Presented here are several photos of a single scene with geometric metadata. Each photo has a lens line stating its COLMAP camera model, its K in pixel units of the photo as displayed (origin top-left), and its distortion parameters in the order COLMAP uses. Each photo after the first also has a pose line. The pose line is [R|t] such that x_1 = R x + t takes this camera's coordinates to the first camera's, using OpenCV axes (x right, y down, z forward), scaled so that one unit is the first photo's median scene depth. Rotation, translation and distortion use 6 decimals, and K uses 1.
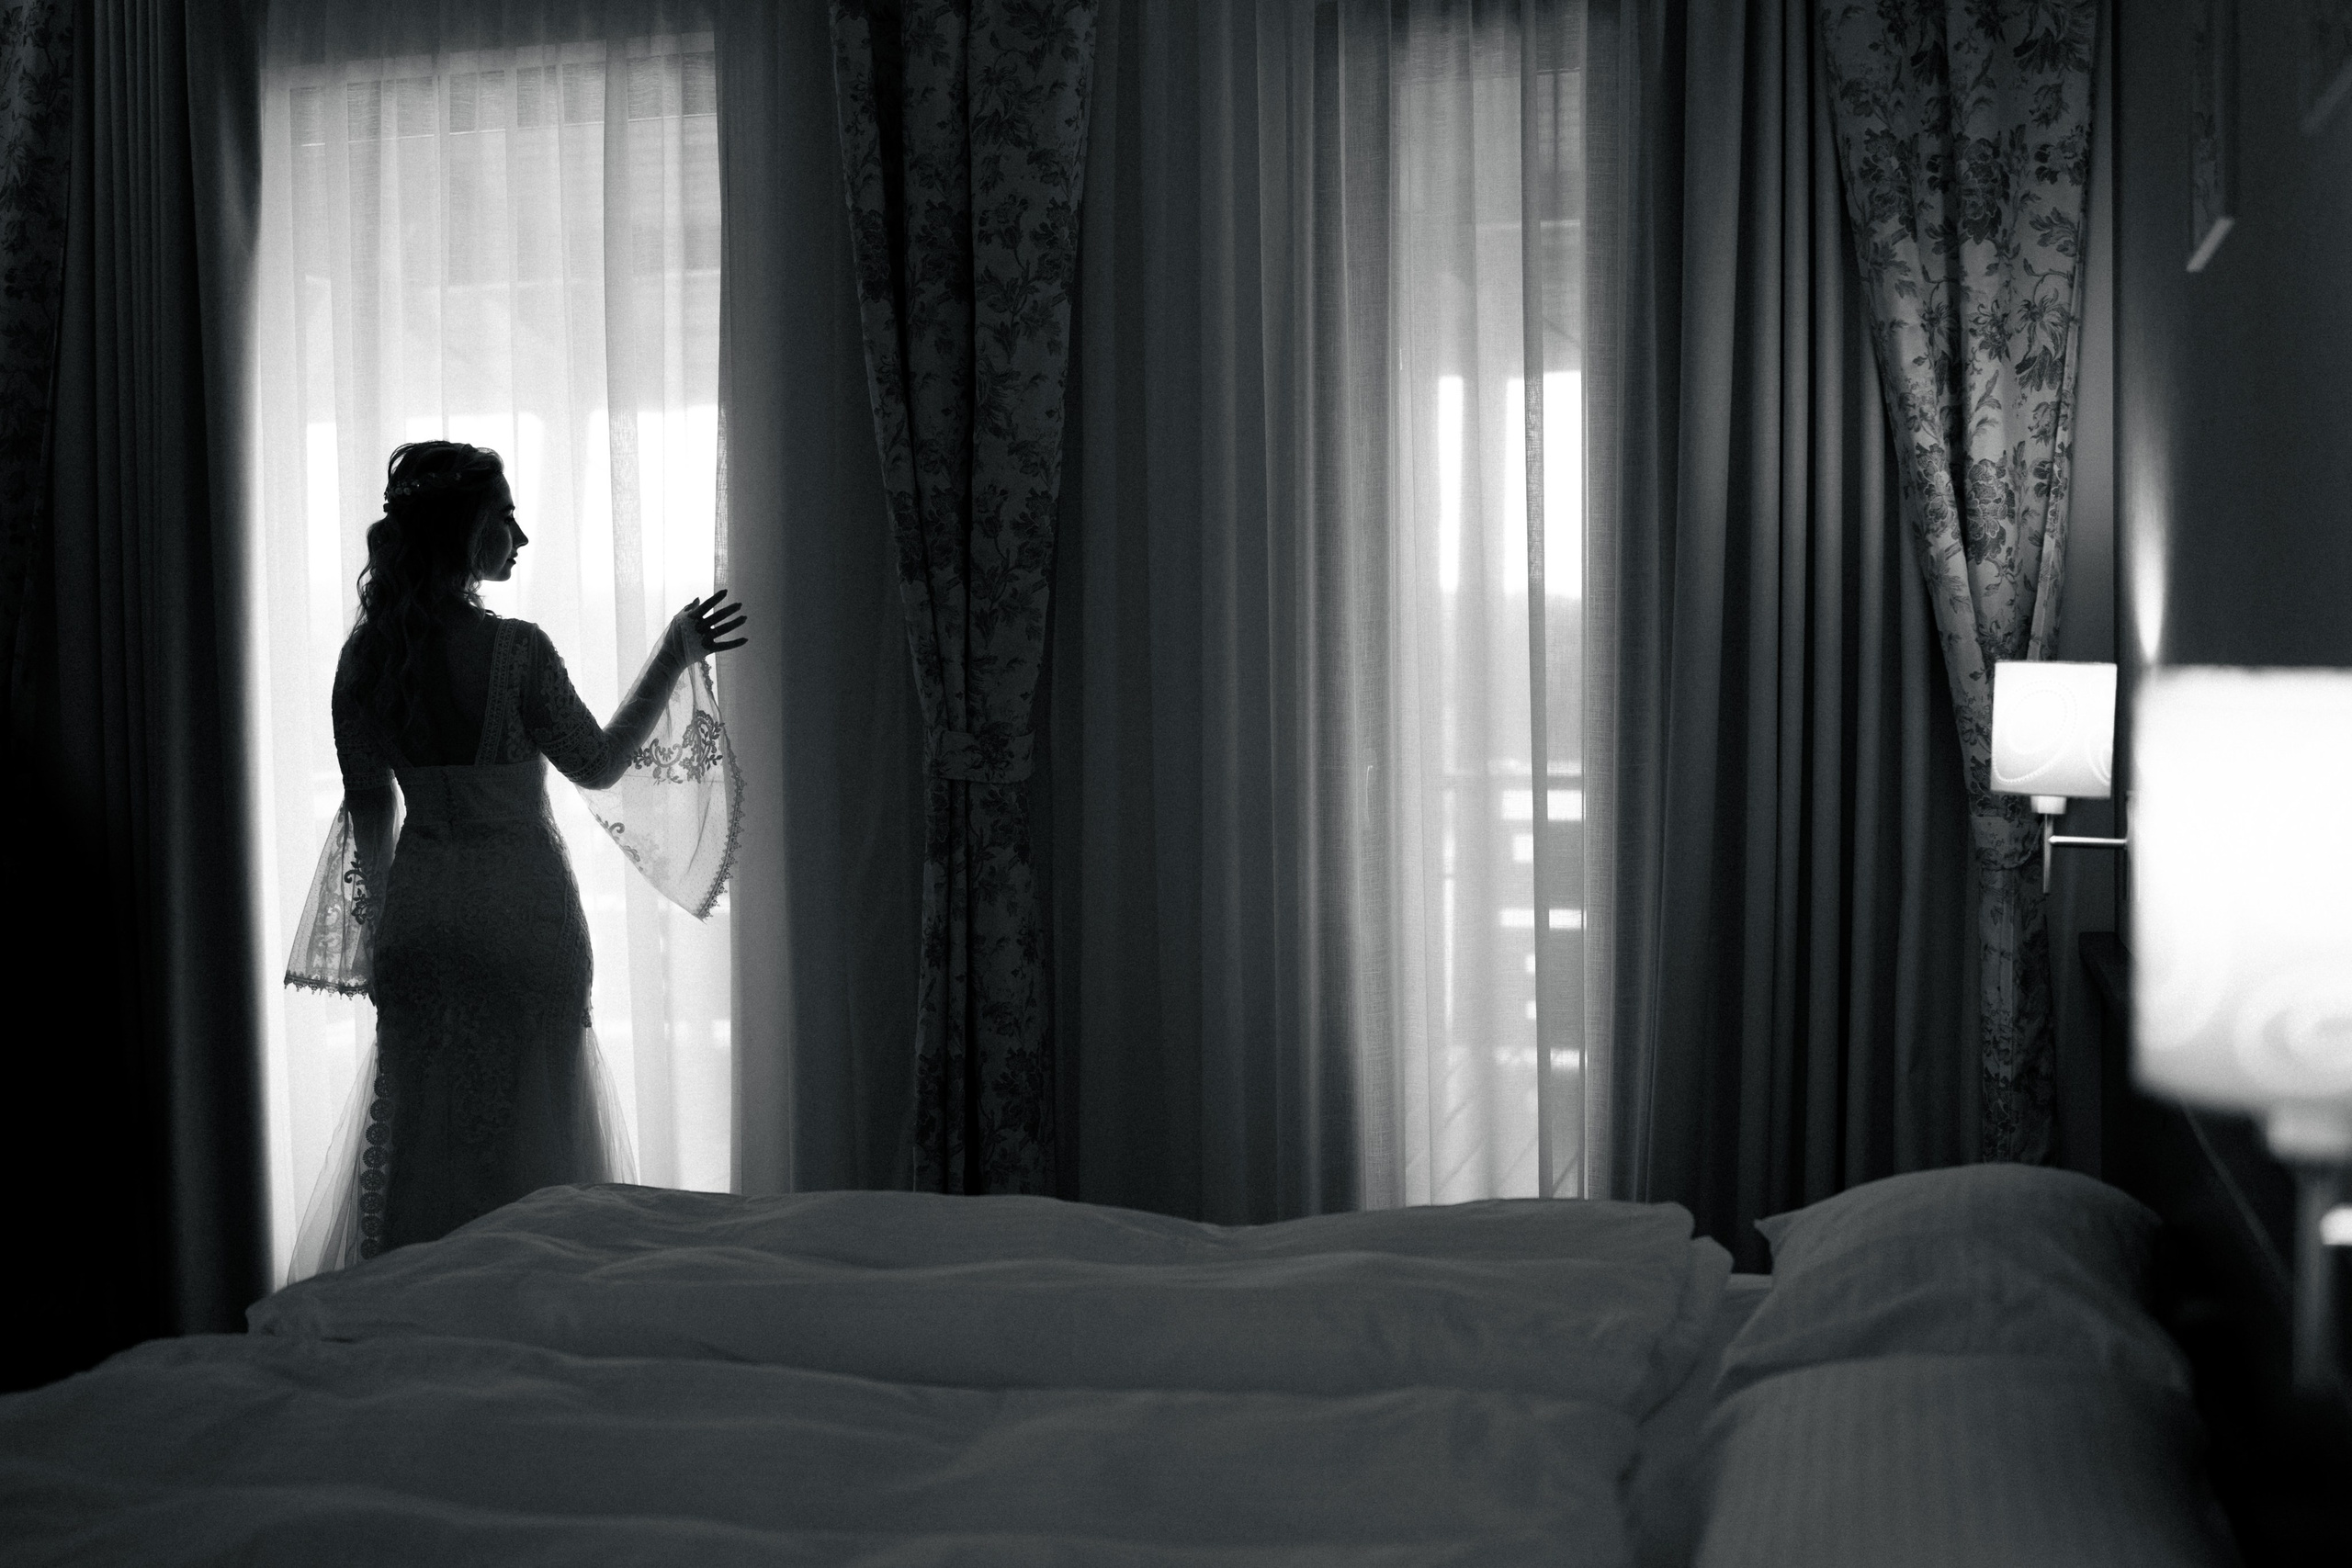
lens RADIAL K [[2313.6, 0, 1173.0], [0, 2313.6, 782.4], [0, 0, 1]] dist [-0.018555, 0.000000]
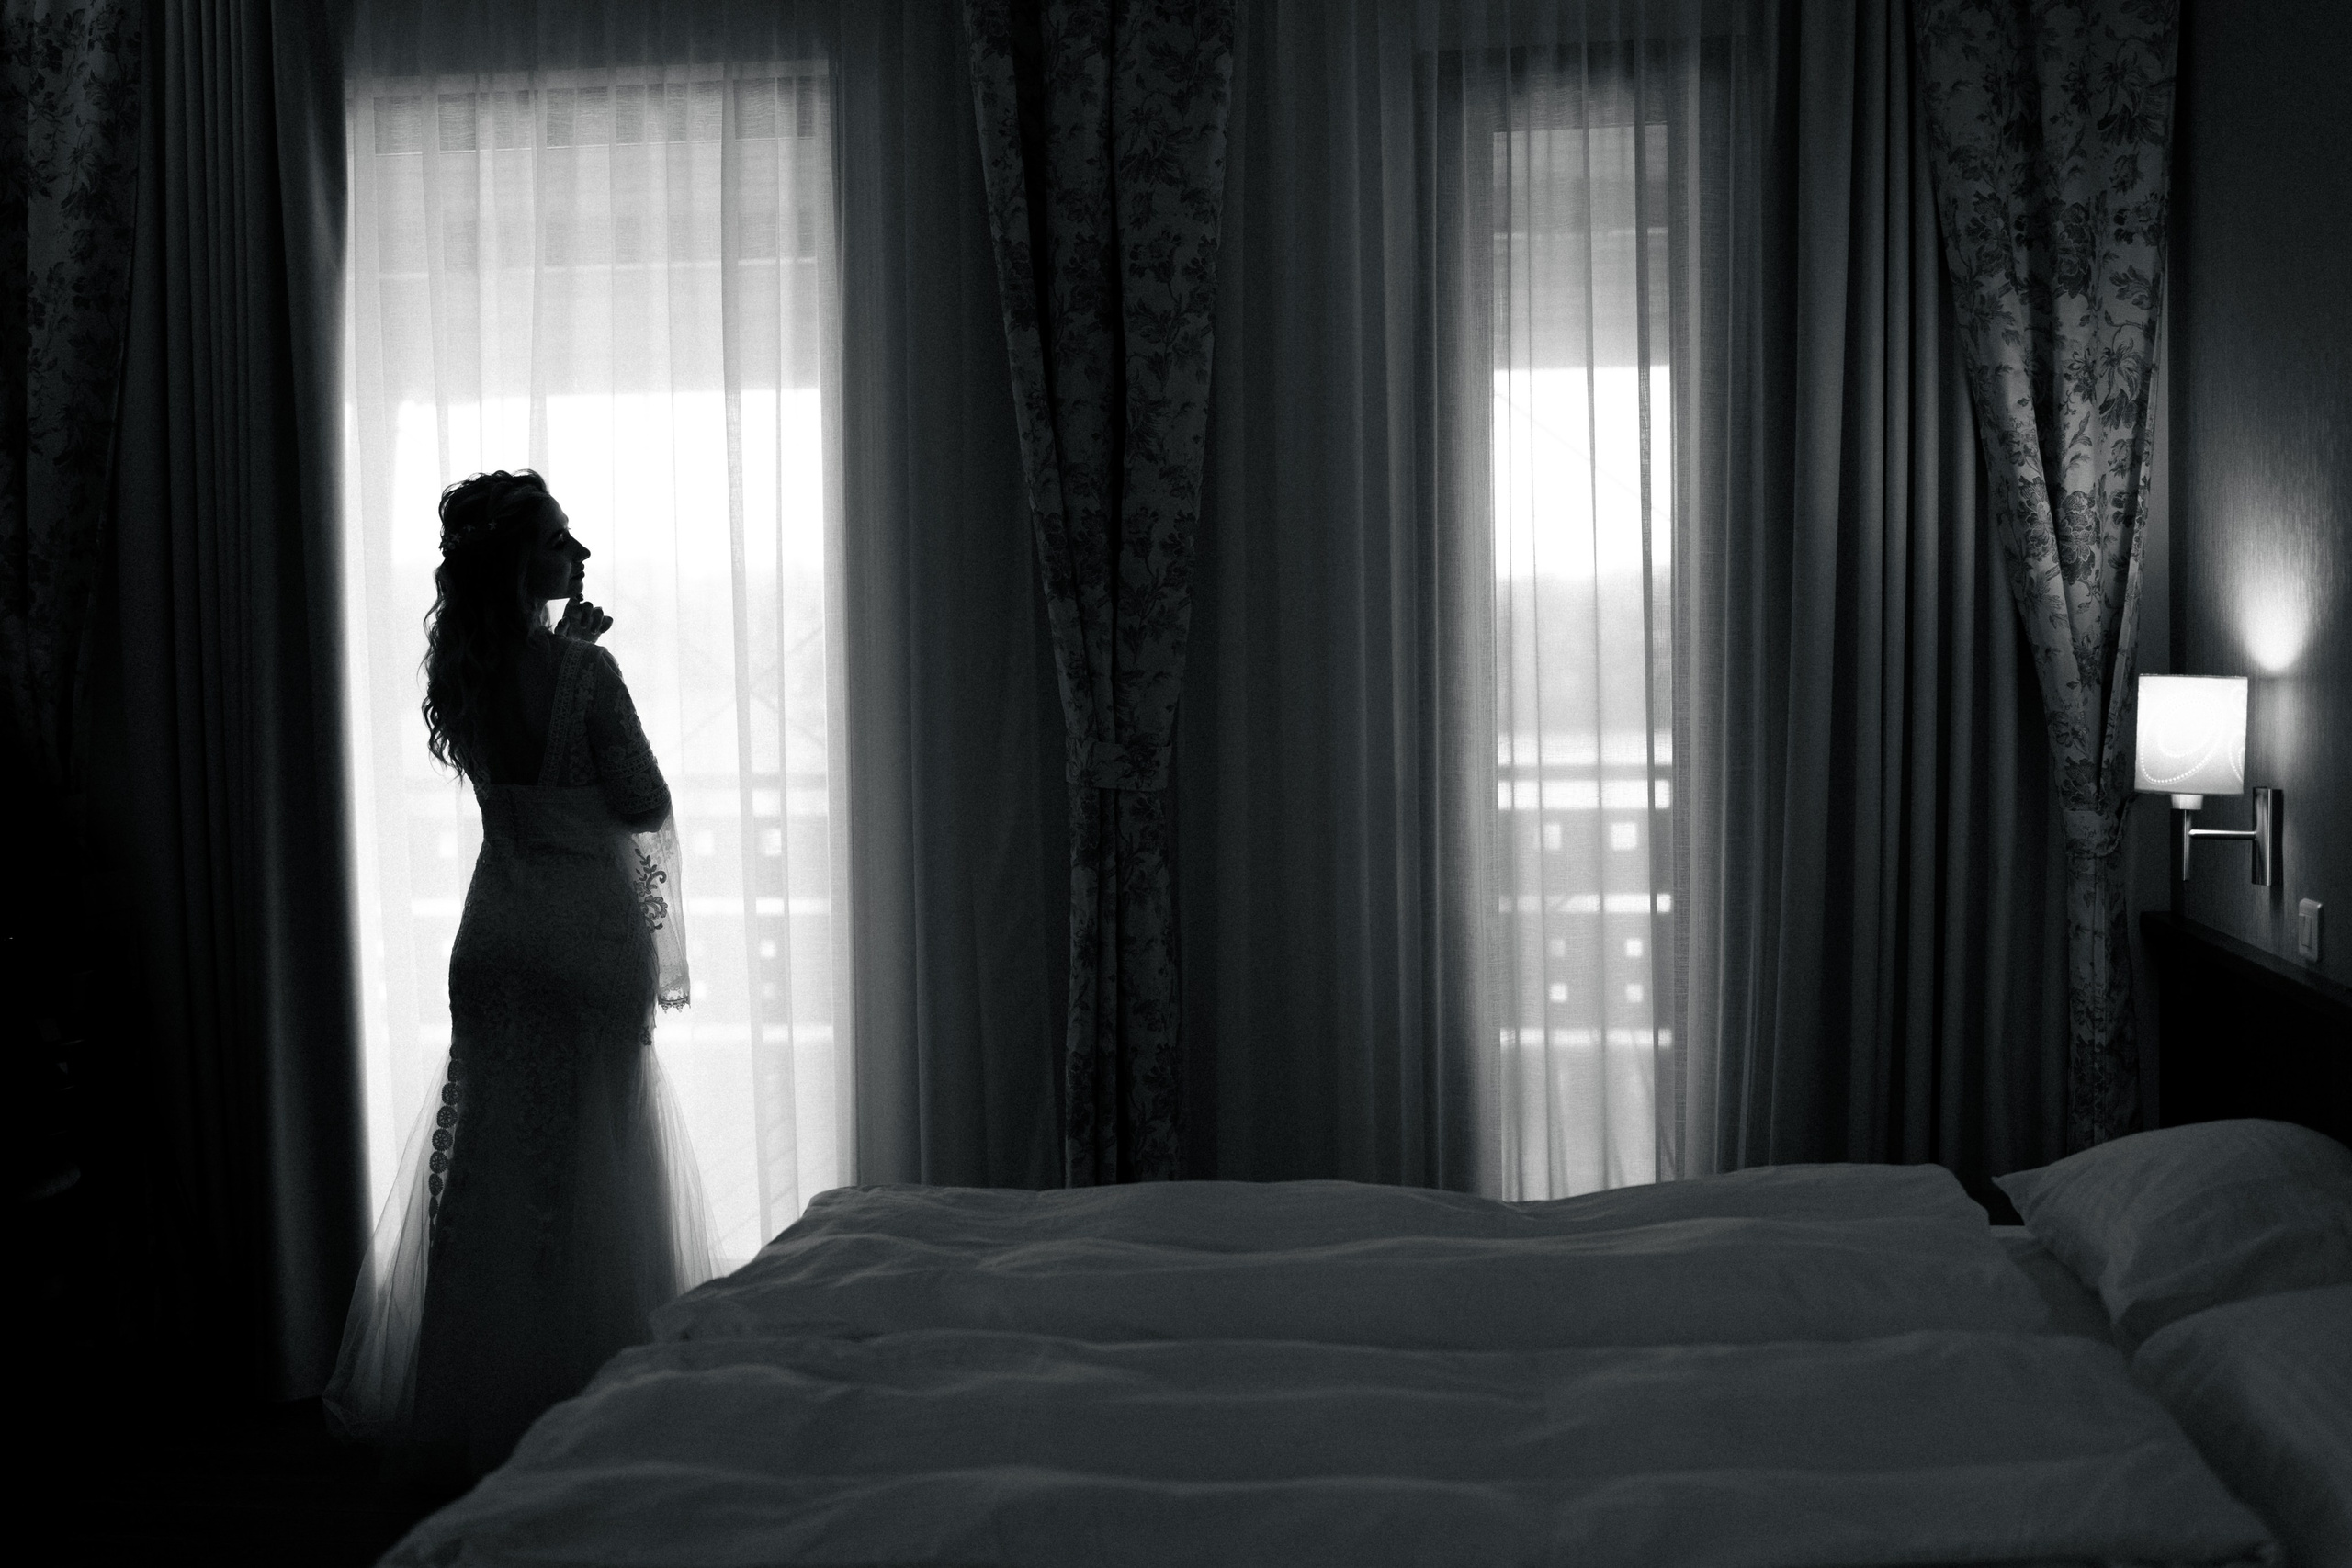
lens RADIAL K [[2313.6, 0, 1181.1], [0, 2313.6, 785.5], [0, 0, 1]] dist [-0.018555, 0.000000]
pose [[0.990309, -0.014761, 0.138094, -0.207276], [0.013466, 0.999856, 0.010308, -0.013090], [-0.138227, -0.008349, 0.990365, -0.041248]]
